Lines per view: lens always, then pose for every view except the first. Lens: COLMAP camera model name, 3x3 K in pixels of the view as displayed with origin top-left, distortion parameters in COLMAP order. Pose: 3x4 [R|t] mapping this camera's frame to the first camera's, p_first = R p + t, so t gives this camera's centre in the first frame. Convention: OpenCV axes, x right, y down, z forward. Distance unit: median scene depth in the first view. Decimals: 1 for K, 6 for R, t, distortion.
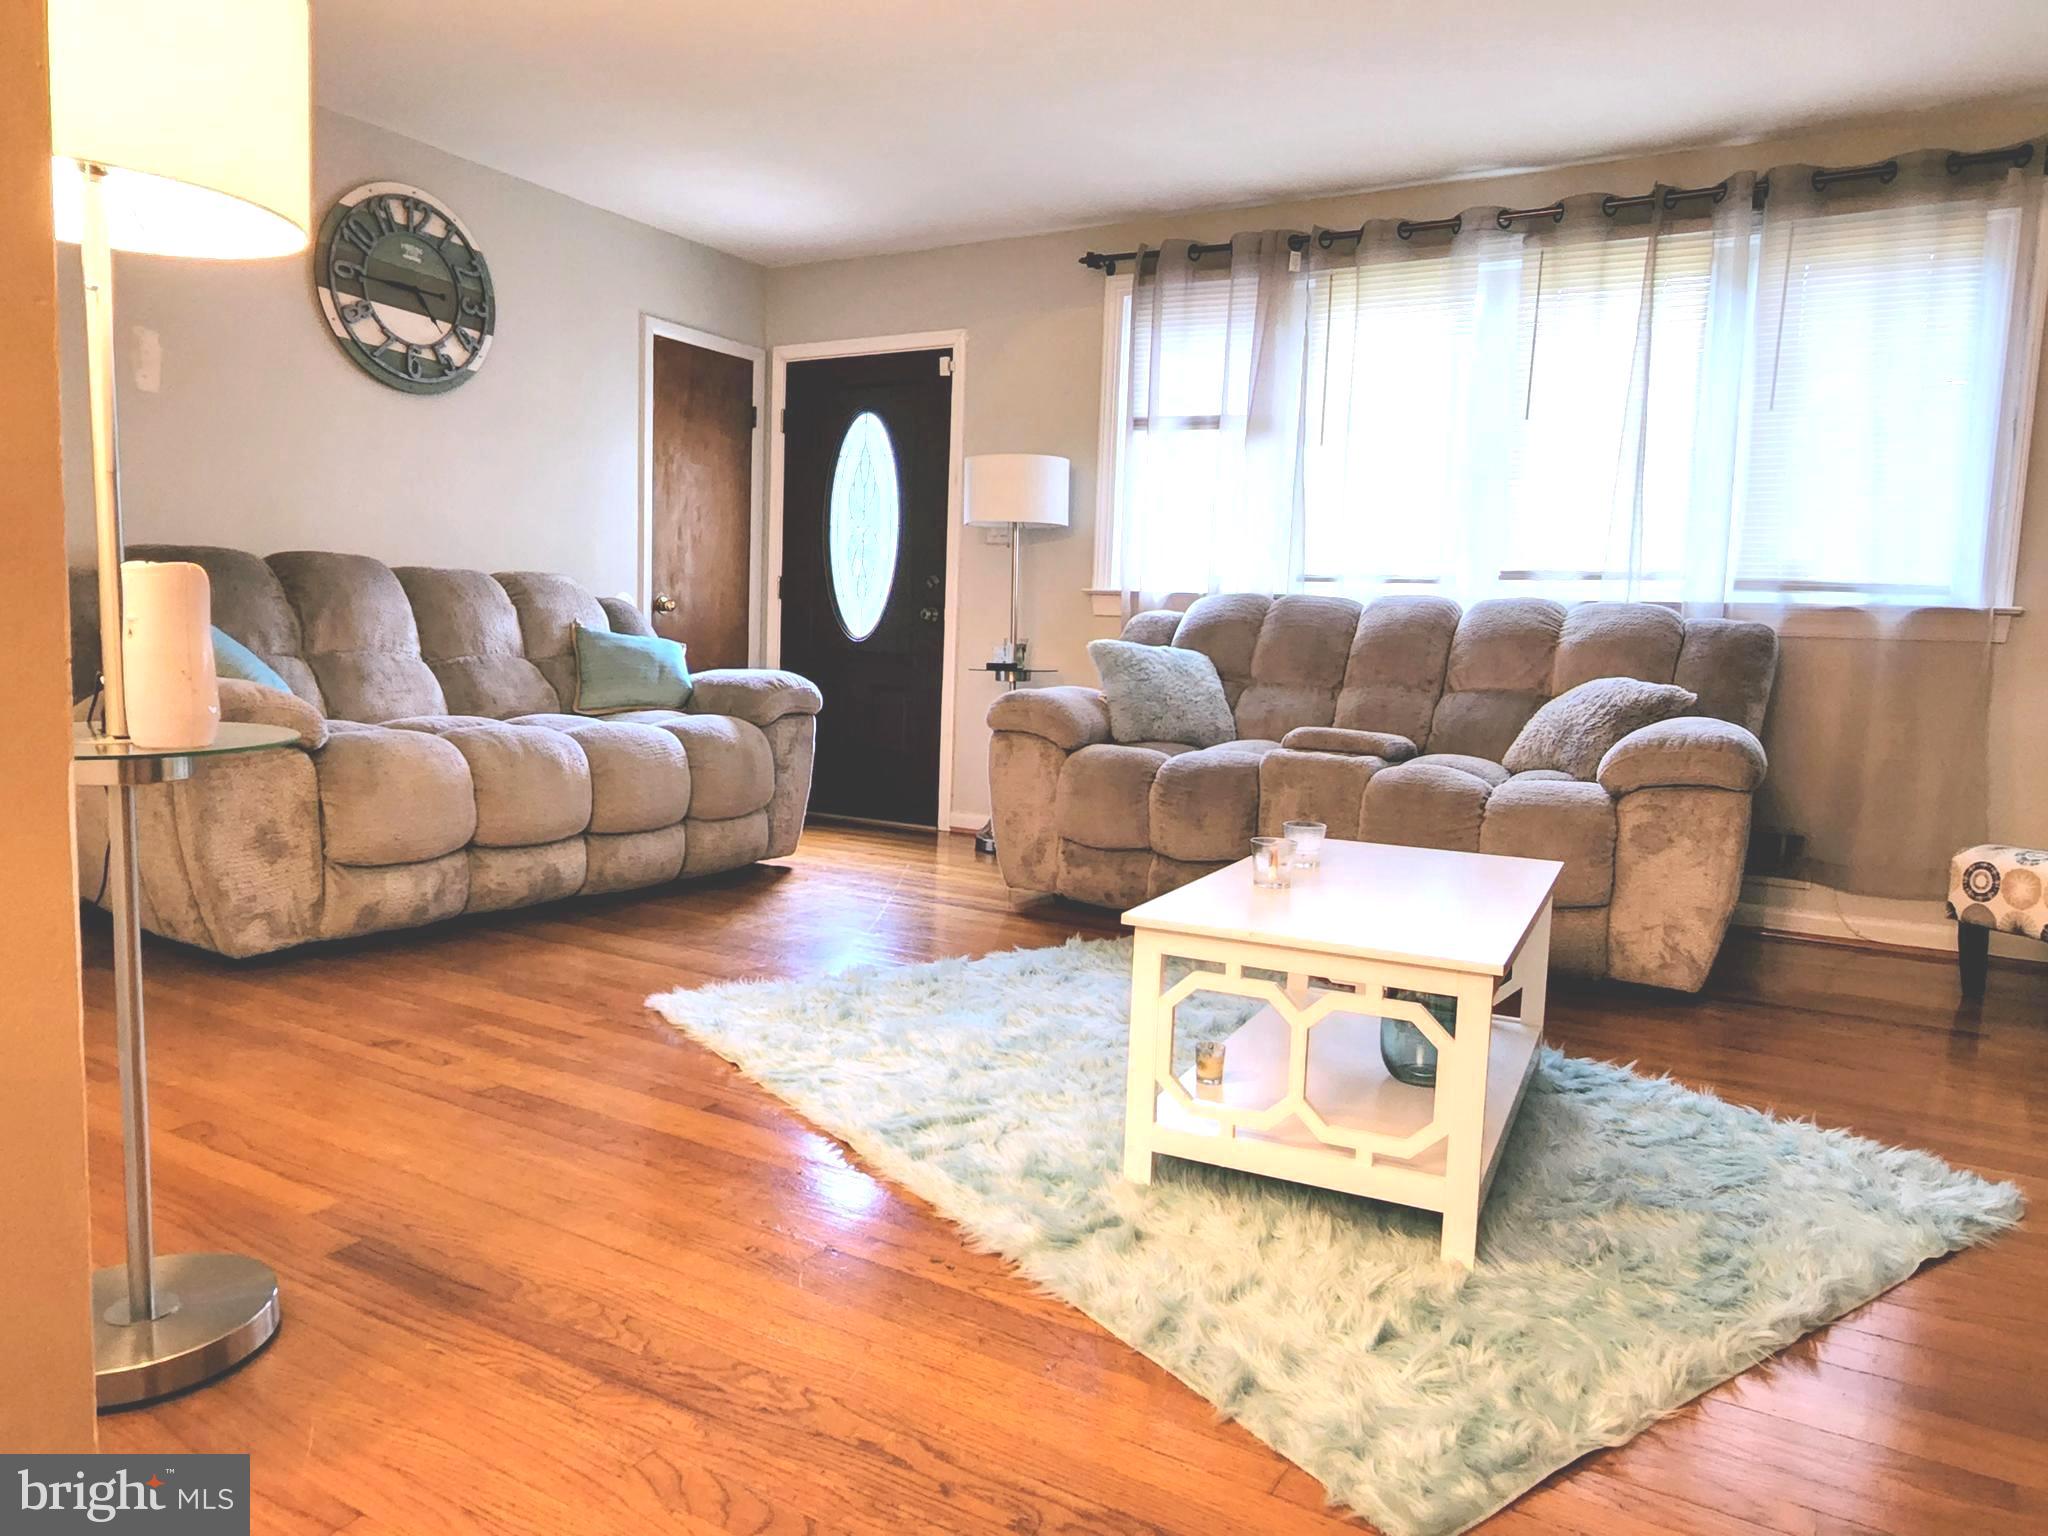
lens RADIAL K [[1362.4, 0, 1017.7], [0, 1362.4, 762.4], [0, 0, 1]] dist [0.003997, -0.002090]
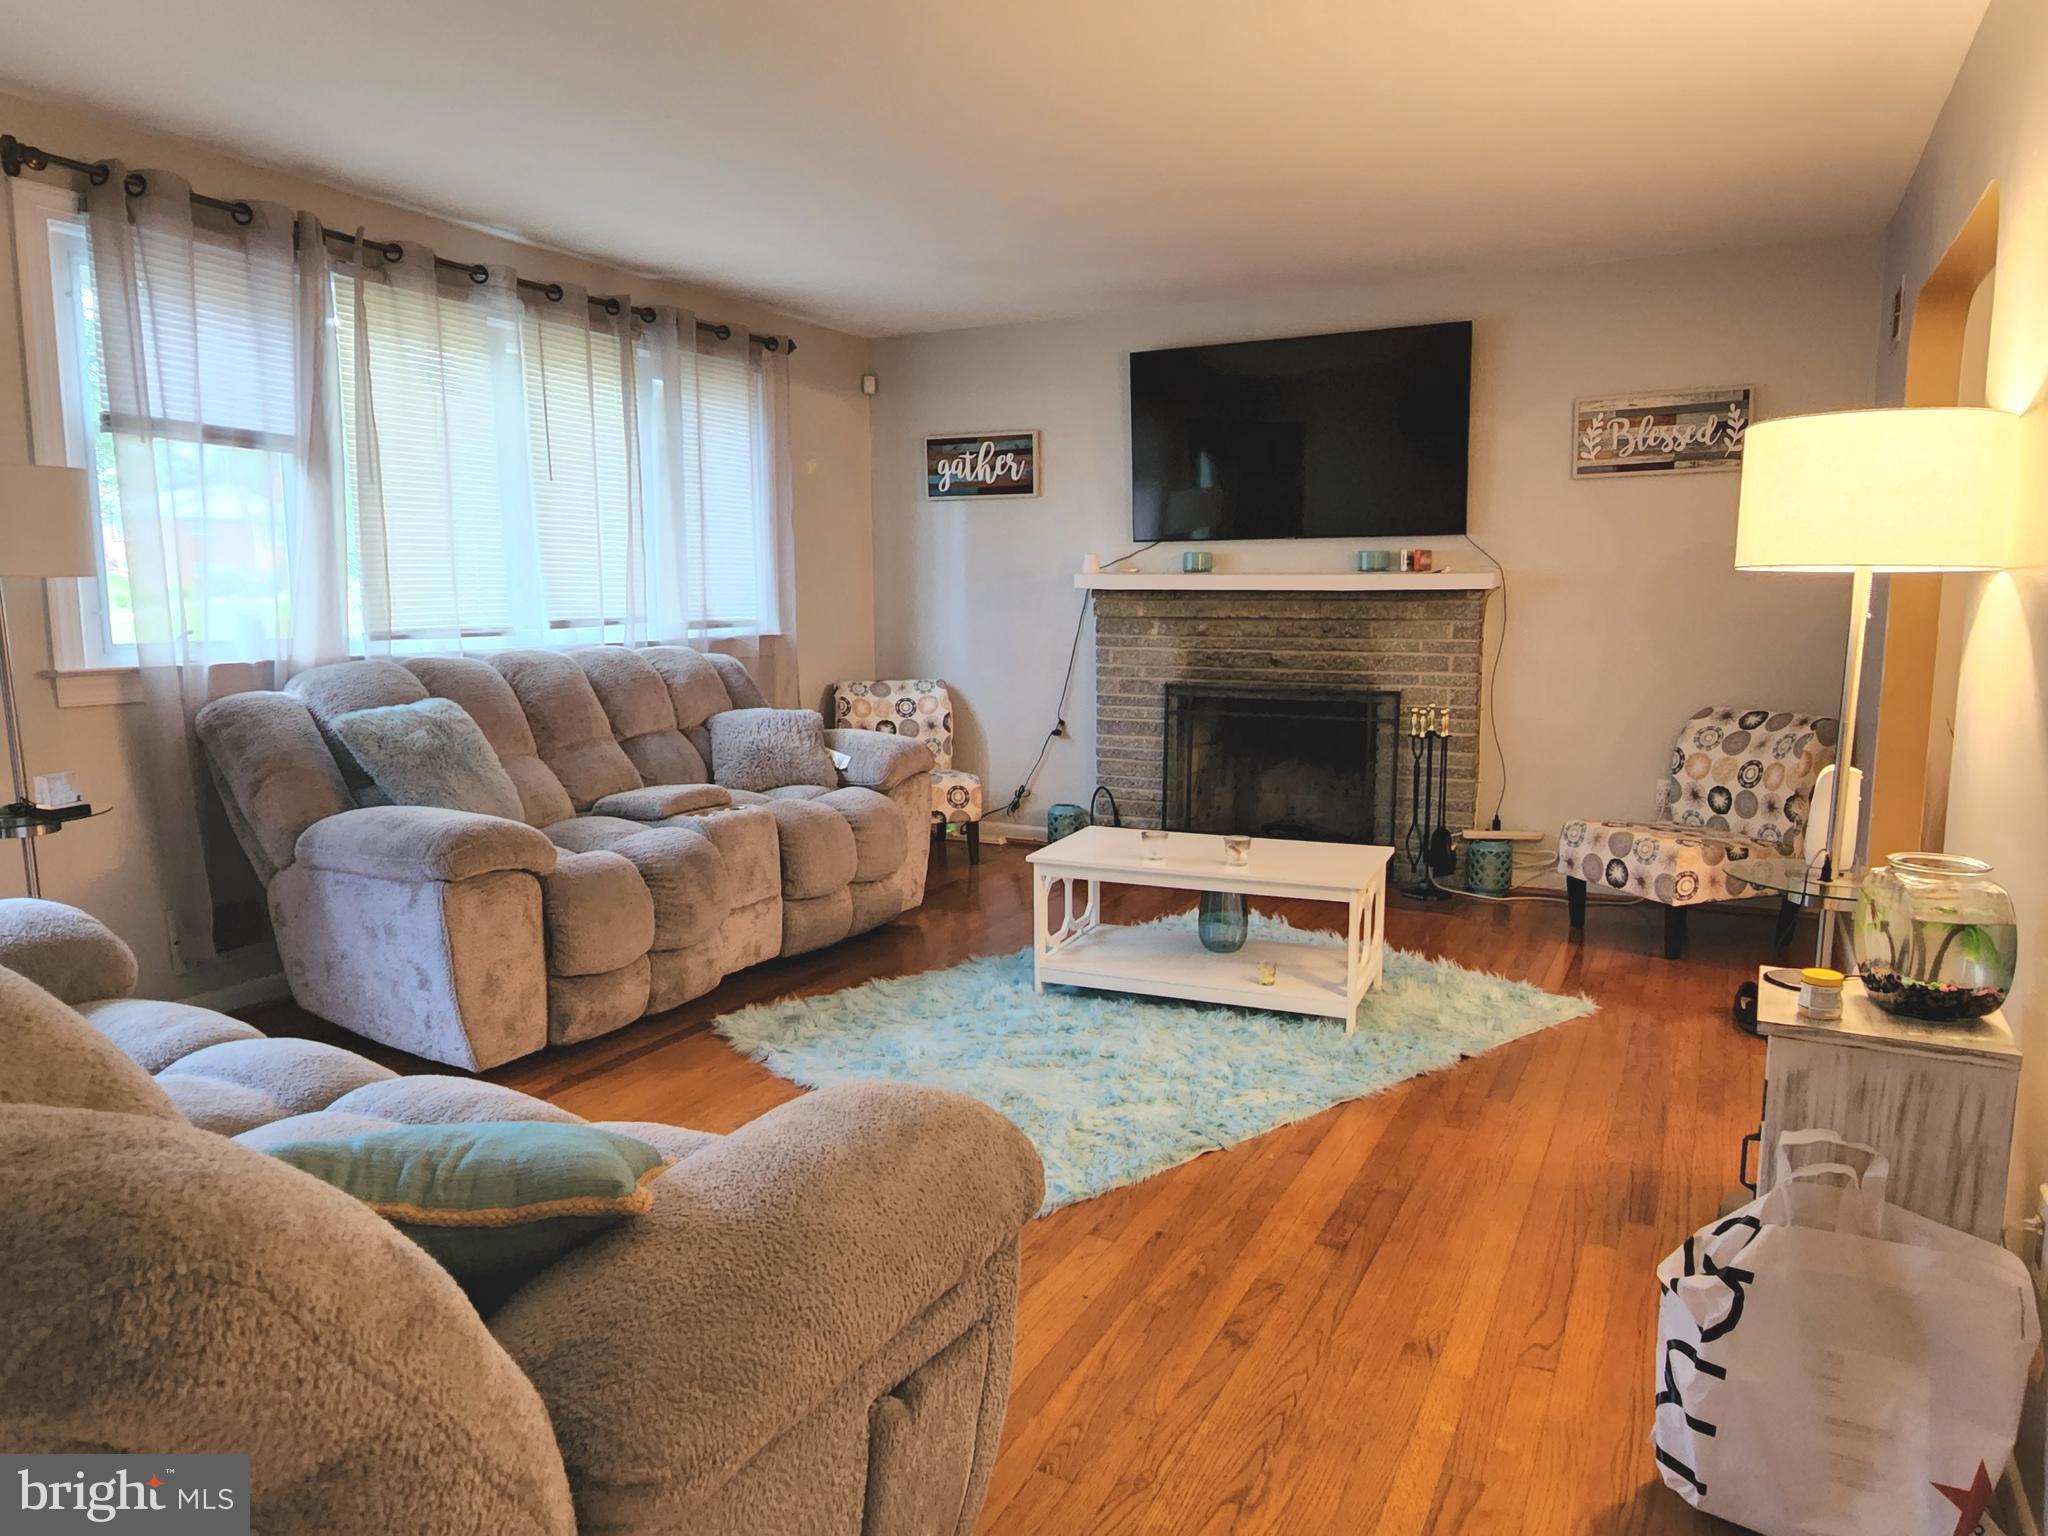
lens RADIAL K [[1328.0, 0, 1024.0], [0, 1328.0, 768.0], [0, 0, 1]] dist [0.004719, -0.004596]
pose [[-0.042392, -0.169355, 0.984643, -0.710391], [0.103168, 0.979519, 0.172915, -0.170127], [-0.993760, 0.108914, -0.024052, 0.674019]]
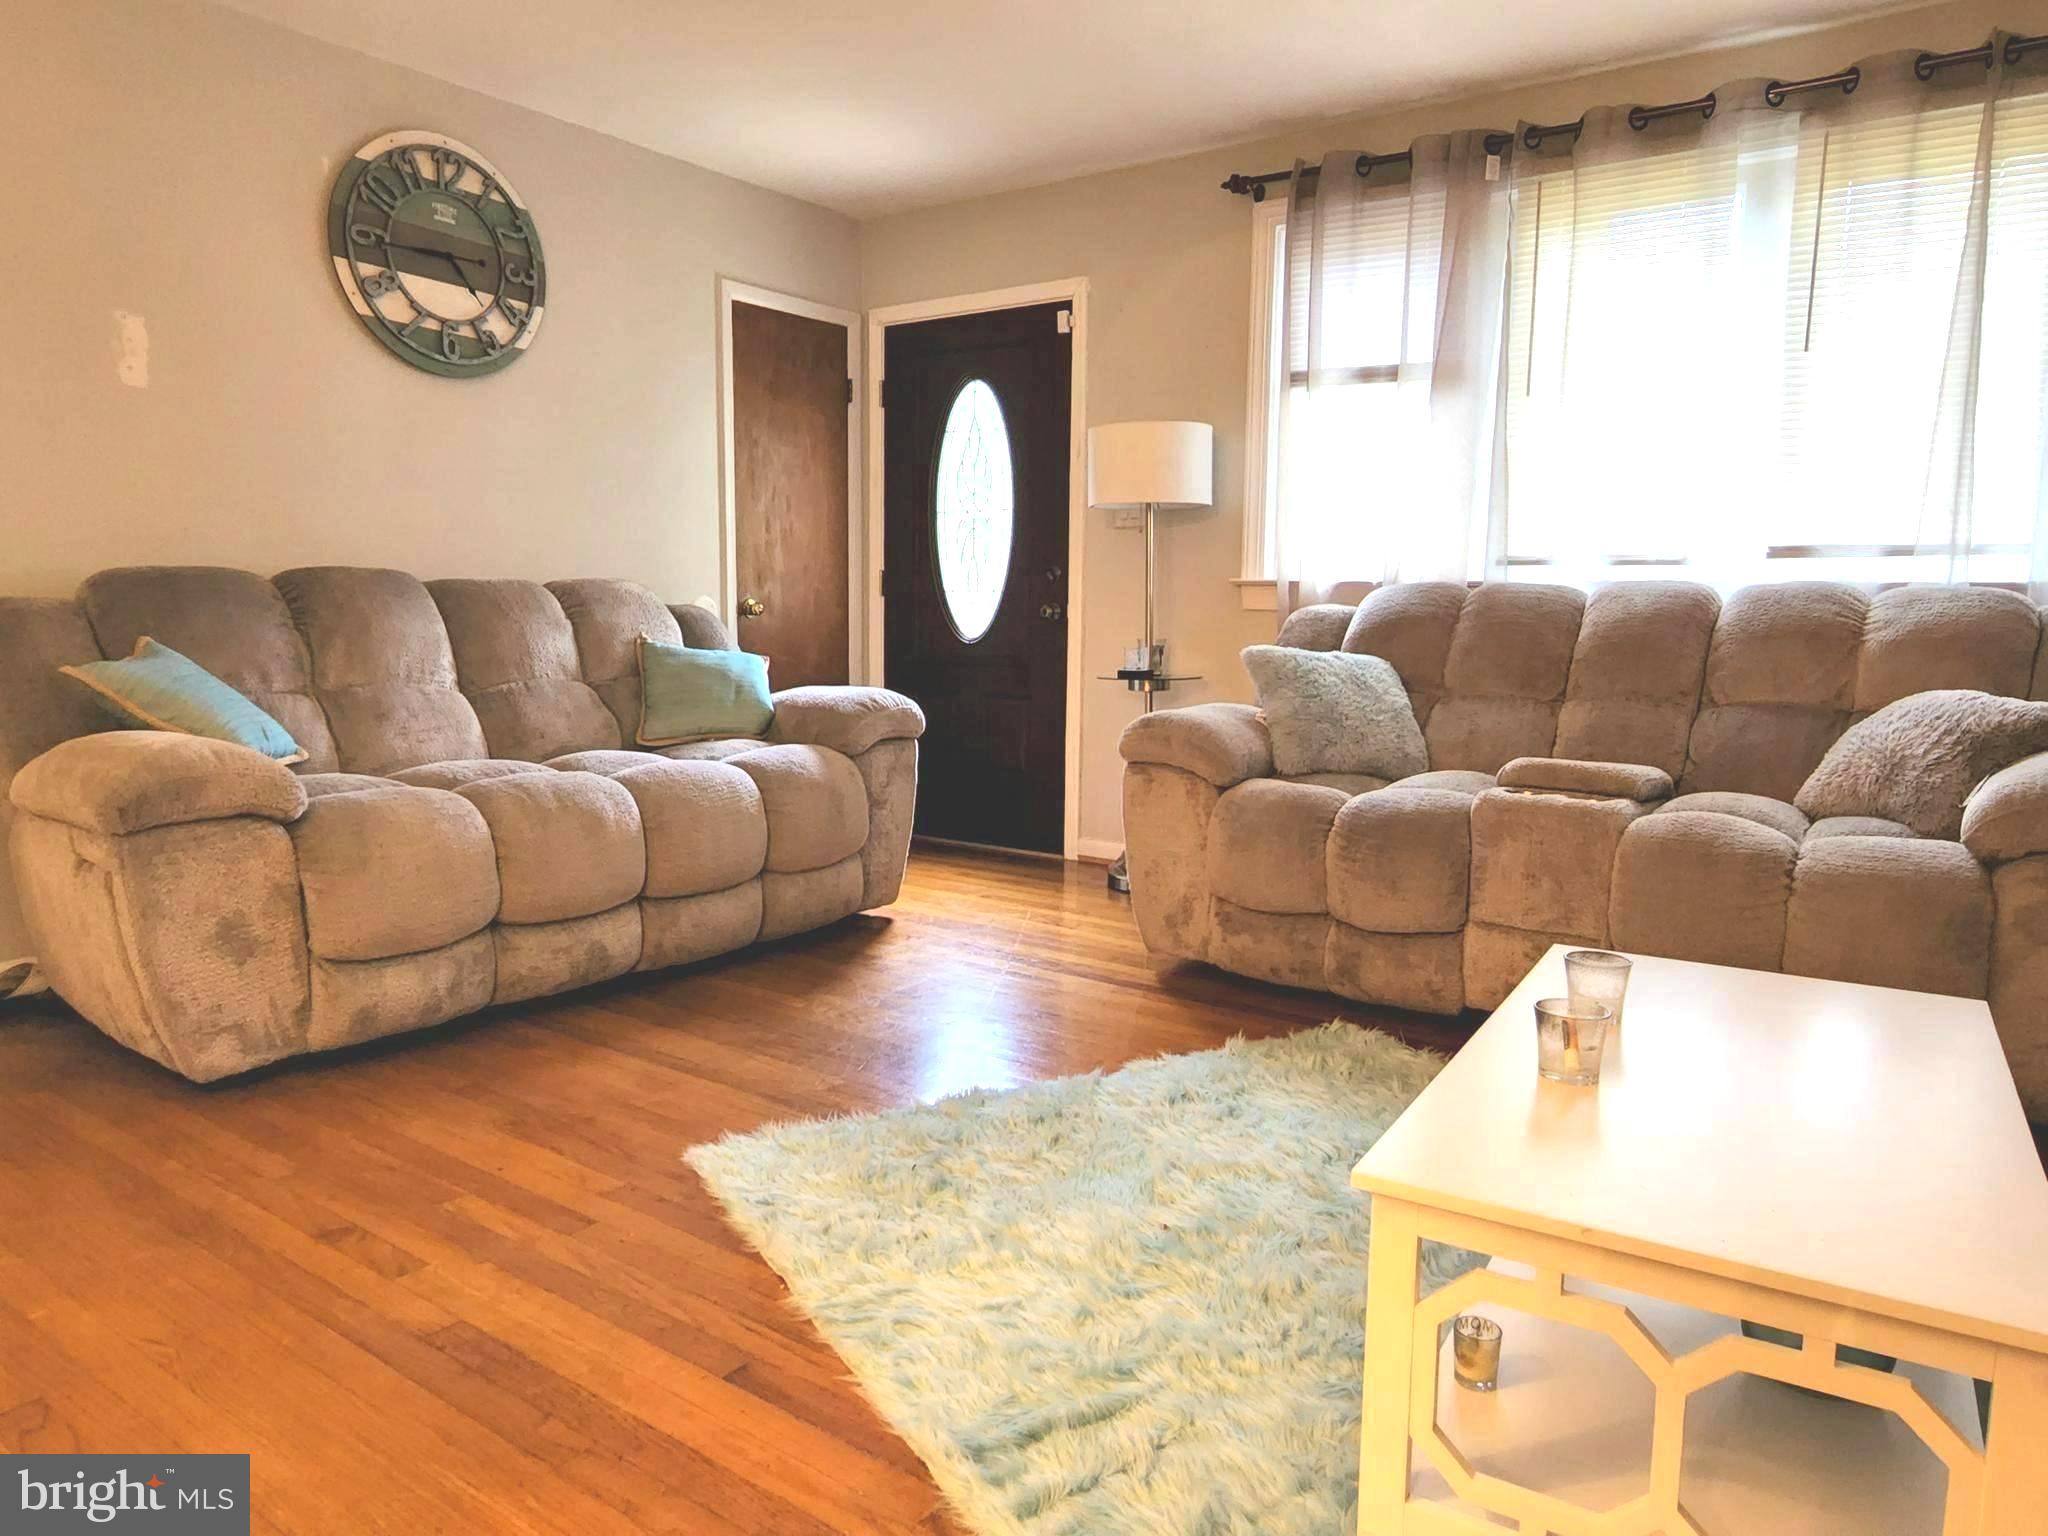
lens RADIAL K [[1328.0, 0, 1024.0], [0, 1328.0, 768.0], [0, 0, 1]] dist [0.004719, -0.004596]
pose [[0.995637, -0.013932, -0.092265, -0.006004], [0.016760, 0.999411, 0.029952, -0.043446], [0.091793, -0.031368, 0.995284, 0.192805]]
